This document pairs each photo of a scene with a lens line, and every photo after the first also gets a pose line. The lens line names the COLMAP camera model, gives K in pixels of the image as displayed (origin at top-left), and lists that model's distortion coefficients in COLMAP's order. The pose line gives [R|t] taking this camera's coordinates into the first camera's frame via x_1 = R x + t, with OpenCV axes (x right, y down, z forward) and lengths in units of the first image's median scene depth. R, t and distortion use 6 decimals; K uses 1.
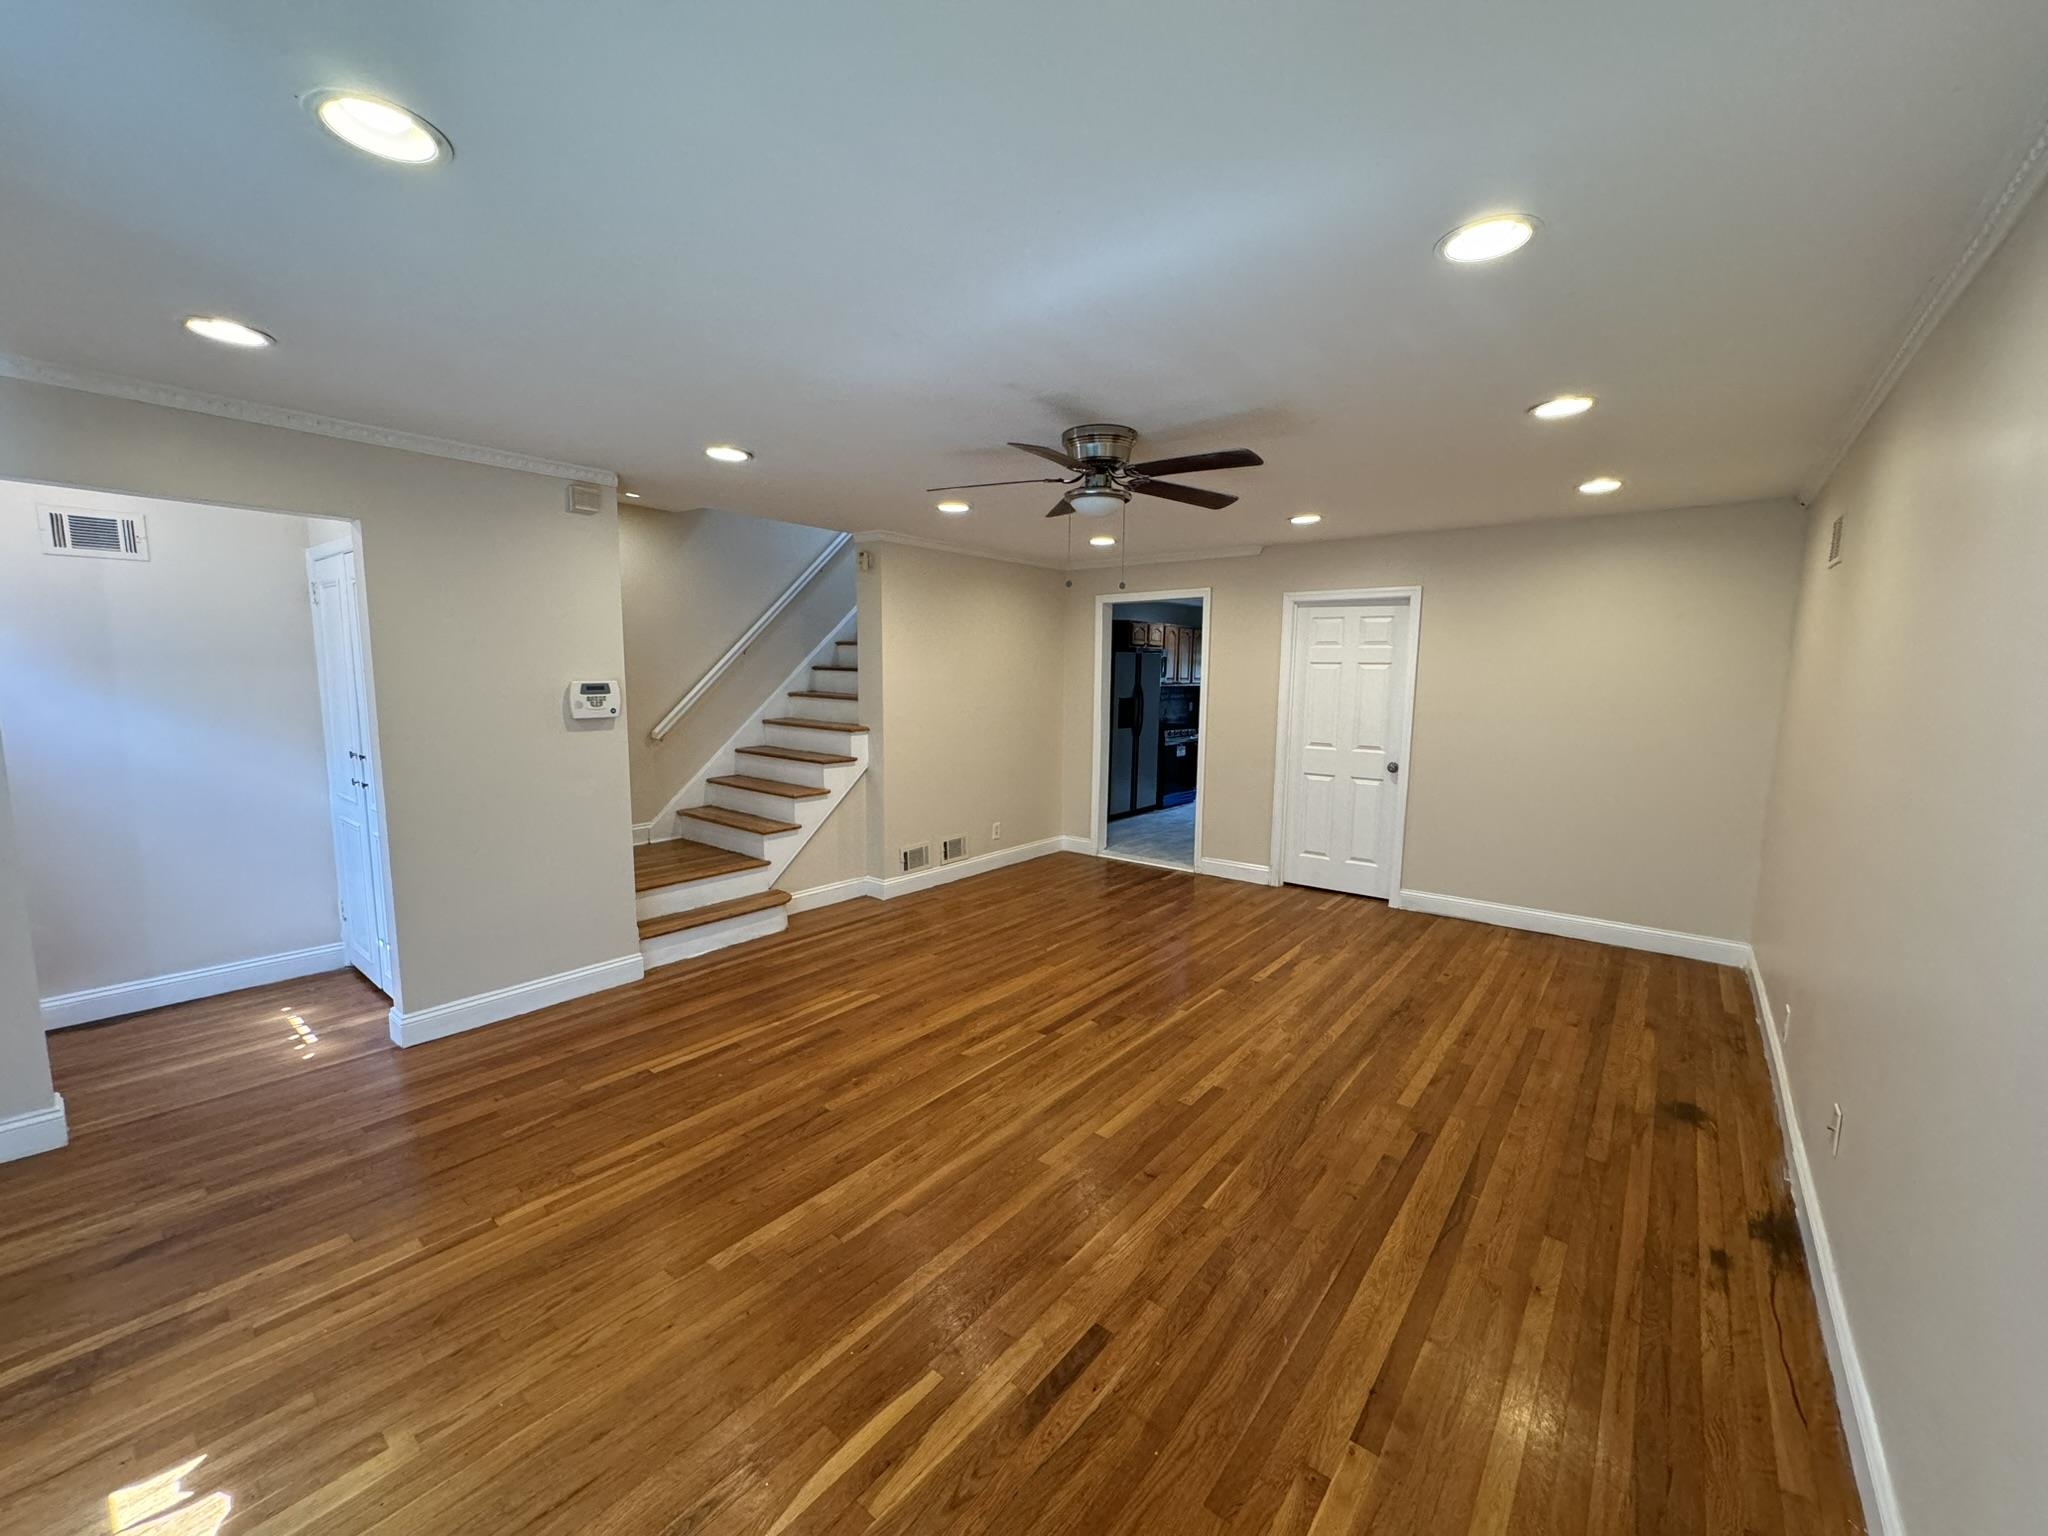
lens RADIAL K [[813.4, 0, 1023.3], [0, 813.4, 766.7], [0, 0, 1]] dist [-0.005682, 0.001179]
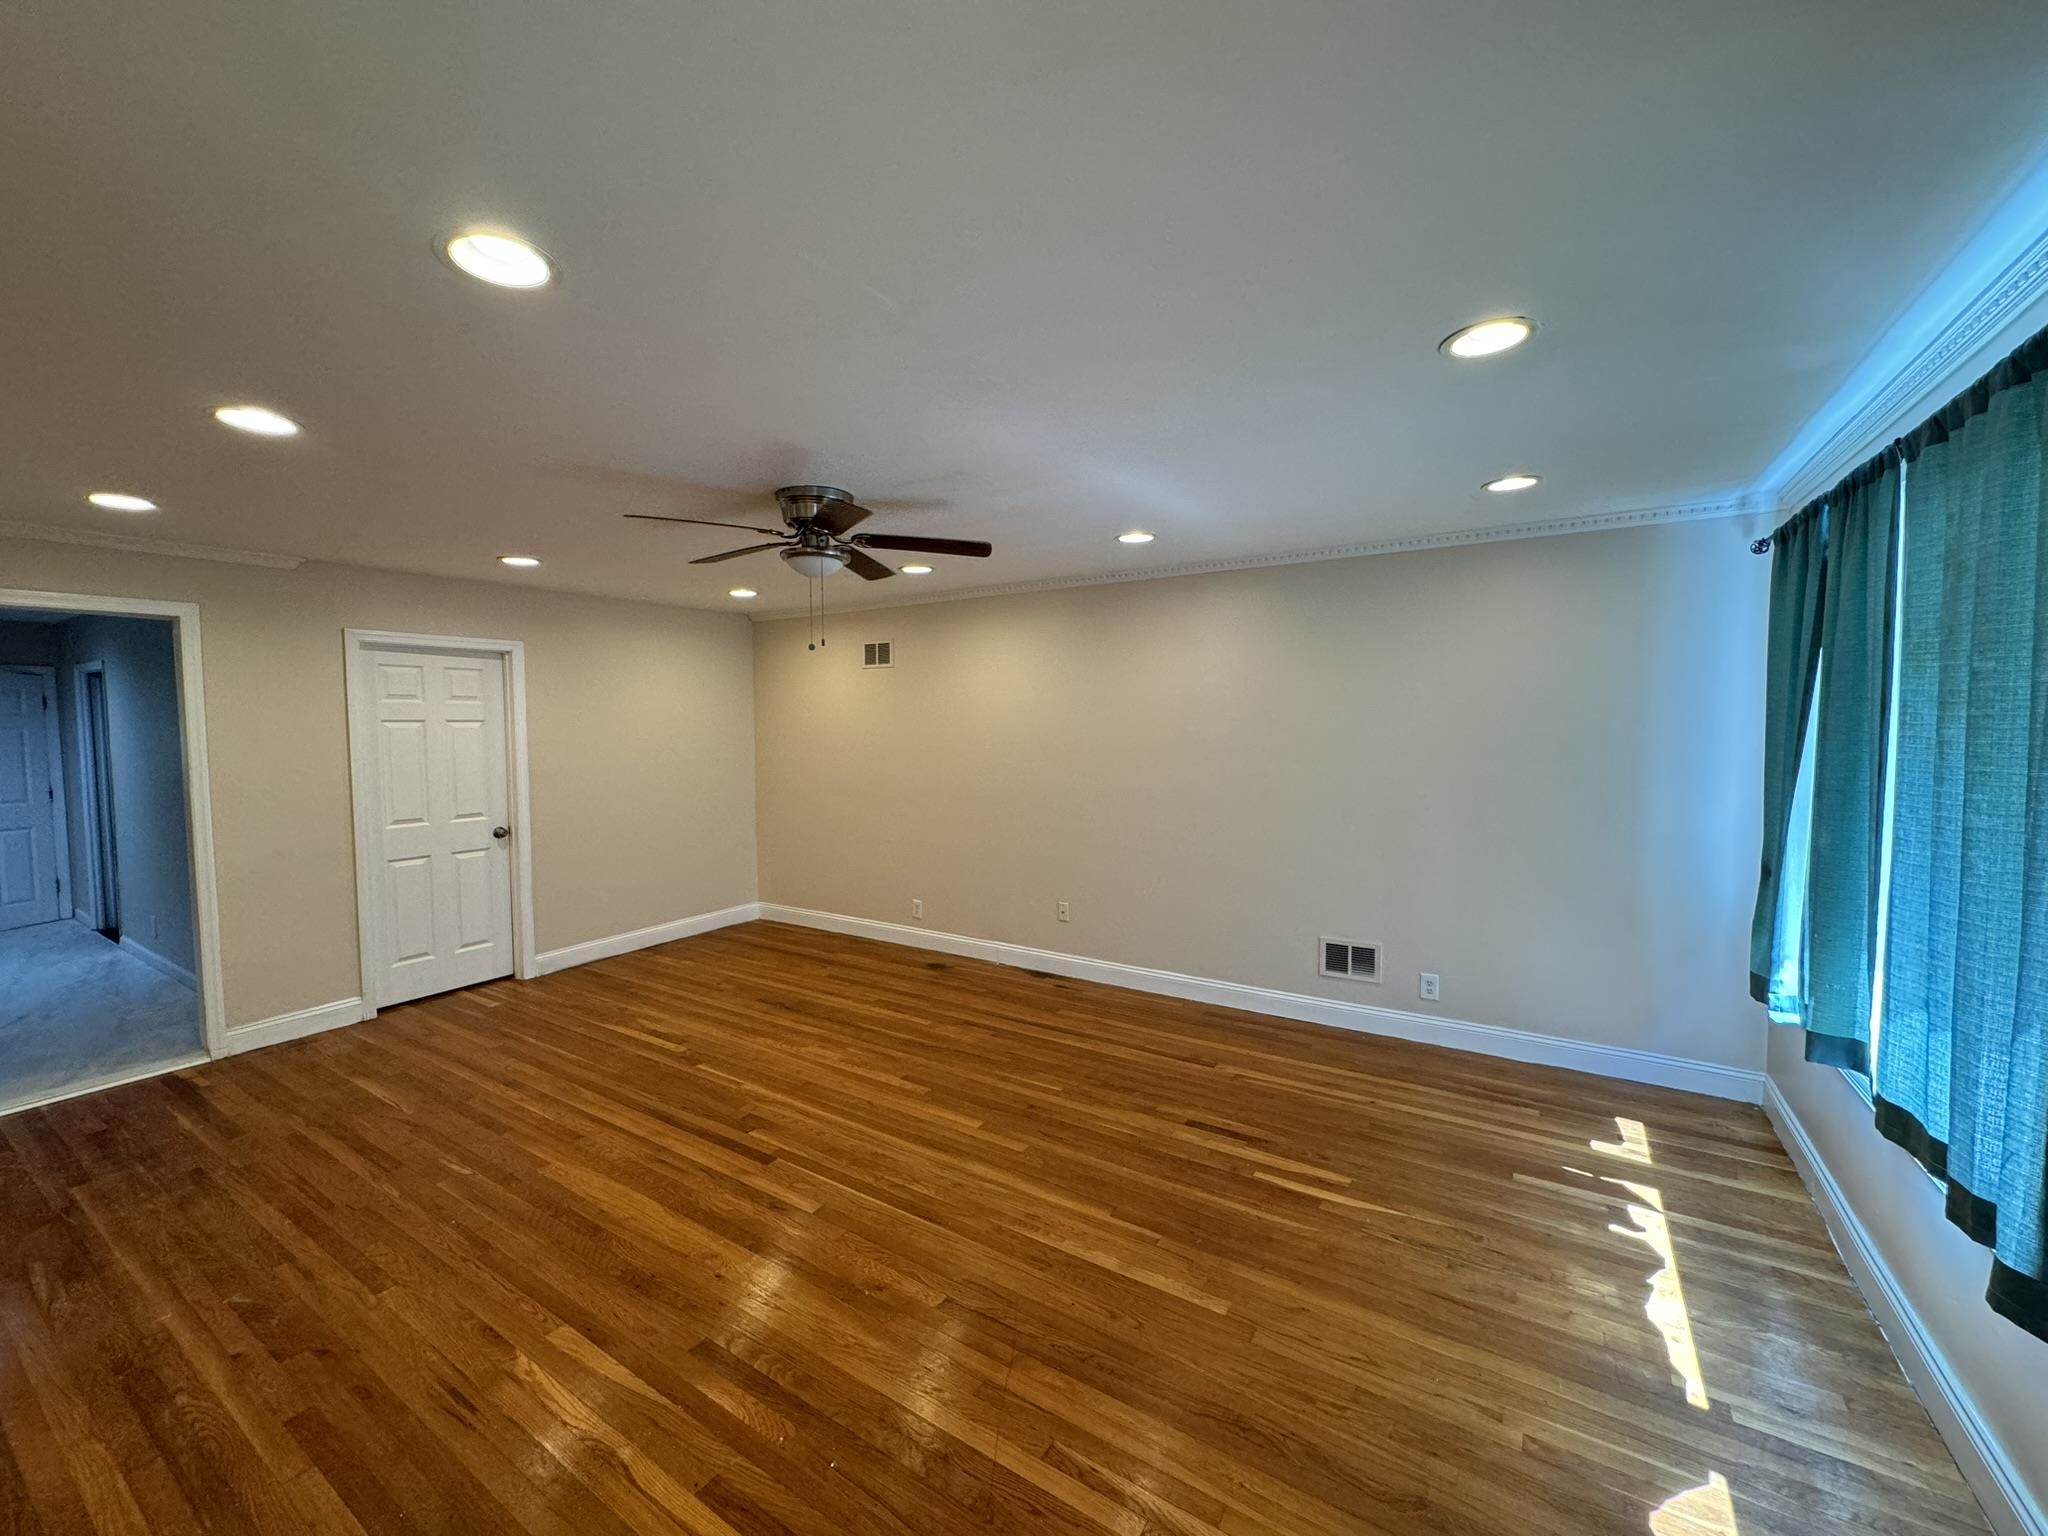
lens RADIAL K [[813.4, 0, 1023.1], [0, 813.4, 767.9], [0, 0, 1]] dist [-0.005682, 0.001179]
pose [[-0.102394, -0.066509, 0.992518, -0.744286], [0.126583, 0.988780, 0.079317, -0.100411], [-0.986657, 0.133758, -0.092826, 0.702977]]
